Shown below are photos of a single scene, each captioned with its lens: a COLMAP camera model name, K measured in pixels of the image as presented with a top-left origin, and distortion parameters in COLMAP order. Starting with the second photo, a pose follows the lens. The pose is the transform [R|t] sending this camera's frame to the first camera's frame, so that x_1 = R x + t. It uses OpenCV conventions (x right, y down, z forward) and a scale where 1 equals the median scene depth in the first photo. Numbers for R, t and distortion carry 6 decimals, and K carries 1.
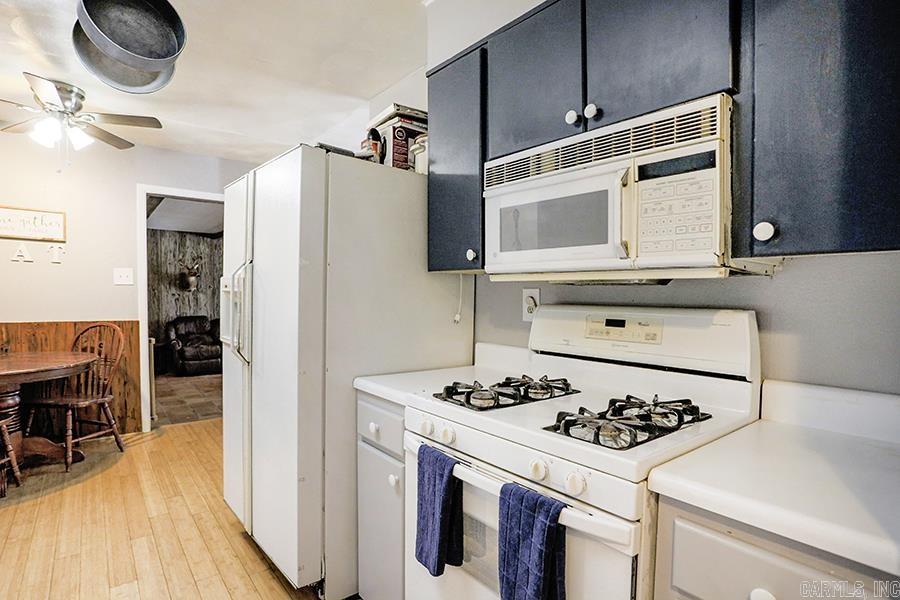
lens RADIAL K [[462.8, 0, 447.1], [0, 462.8, 310.7], [0, 0, 1]] dist [-0.071858, 0.026761]
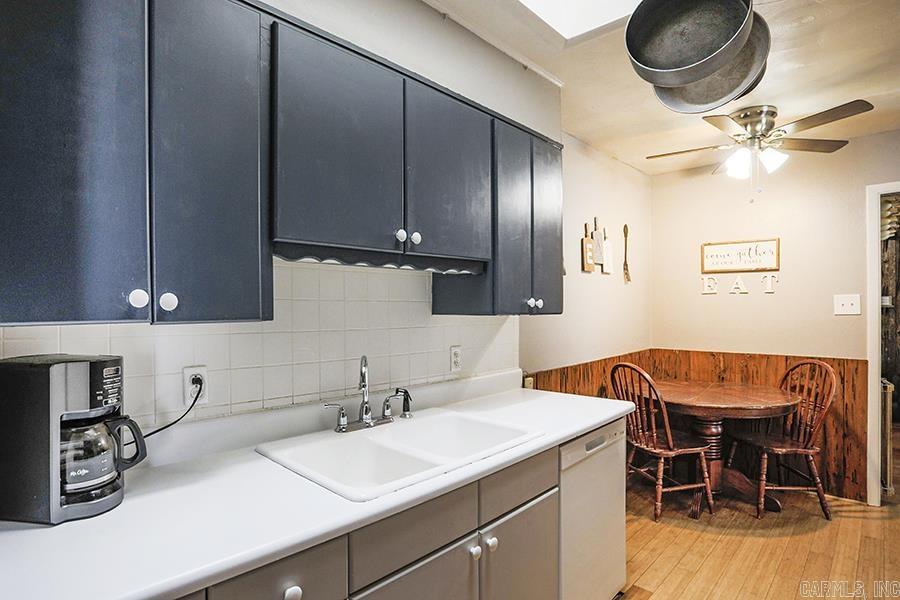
lens RADIAL K [[462.8, 0, 447.1], [0, 462.8, 310.7], [0, 0, 1]] dist [-0.071858, 0.026761]
pose [[0.088309, -0.002722, -0.996089, 0.025010], [-0.019642, 0.999797, -0.004473, -0.057329], [0.995899, 0.019961, 0.088237, 0.249942]]
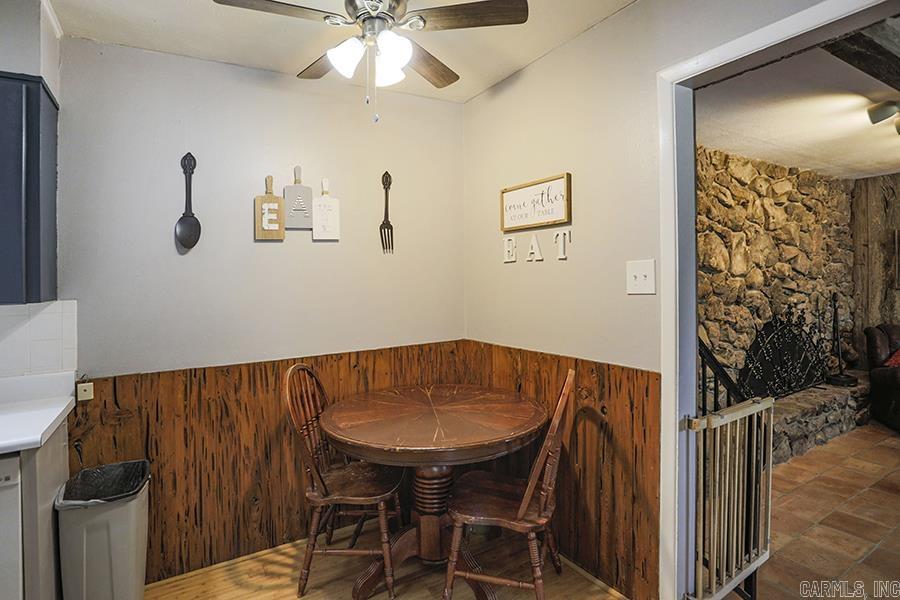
lens RADIAL K [[471.9, 0, 480.1], [0, 471.9, 291.0], [0, 0, 1]] dist [-0.078992, 0.049124]
pose [[-0.133817, 0.017518, -0.990851, -0.250699], [0.000814, 0.999845, 0.017567, -0.084665], [0.991006, 0.001544, -0.133811, 1.096738]]
